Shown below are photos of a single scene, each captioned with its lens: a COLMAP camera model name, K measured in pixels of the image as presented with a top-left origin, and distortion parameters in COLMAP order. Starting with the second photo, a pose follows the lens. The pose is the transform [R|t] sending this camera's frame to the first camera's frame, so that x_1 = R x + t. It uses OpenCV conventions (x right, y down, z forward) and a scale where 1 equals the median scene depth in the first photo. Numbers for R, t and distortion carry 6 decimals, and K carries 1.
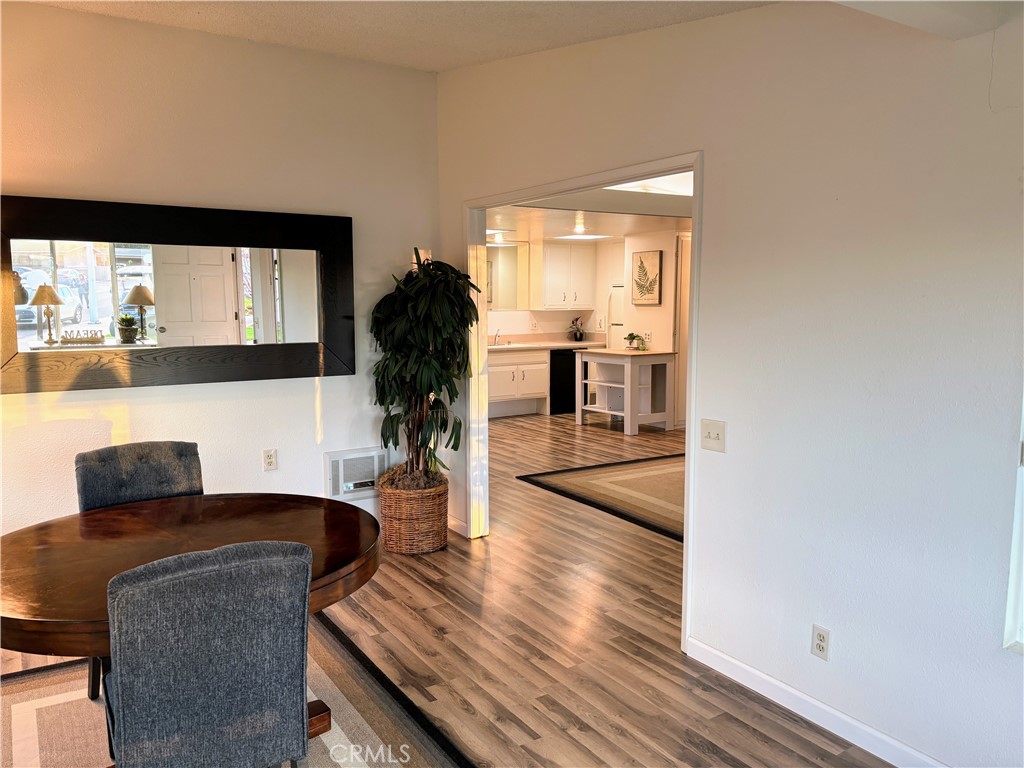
lens RADIAL K [[775.9, 0, 502.7], [0, 775.9, 392.1], [0, 0, 1]] dist [0.009742, -0.014896]
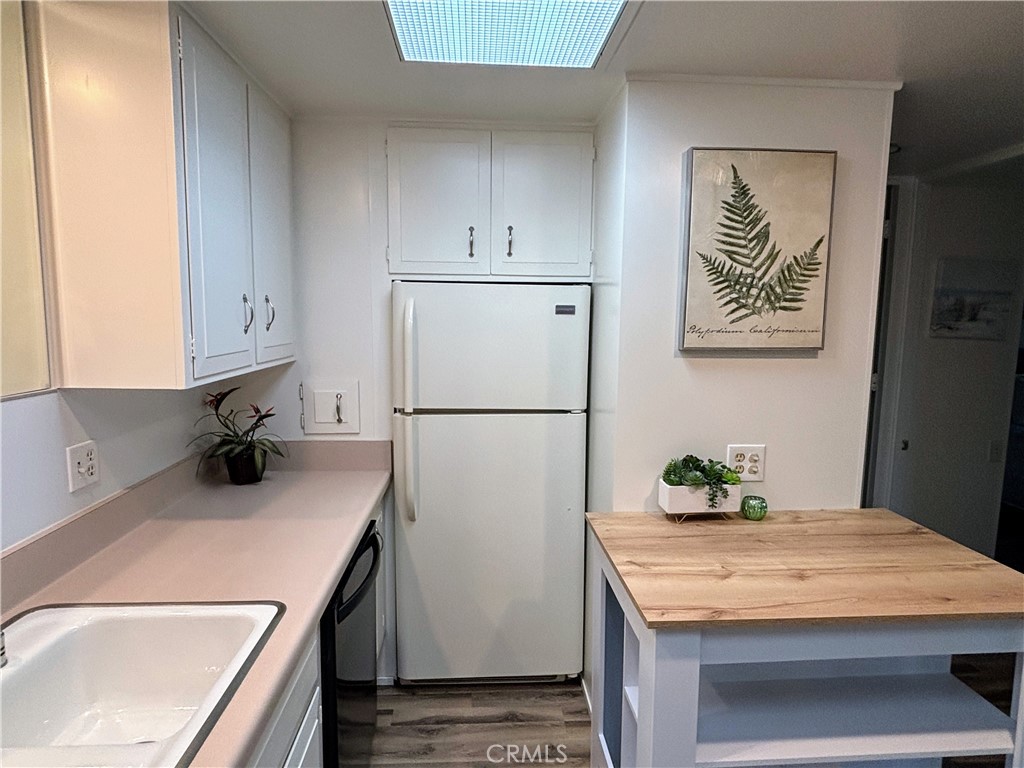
lens RADIAL K [[586.1, 0, 511.0], [0, 586.1, 379.2], [0, 0, 1]] dist [-0.001197, 0.000231]
pose [[0.479925, -0.096941, 0.871937, -0.035895], [0.096534, 0.993676, 0.057343, -0.121931], [-0.871982, 0.056651, 0.486249, 0.970328]]
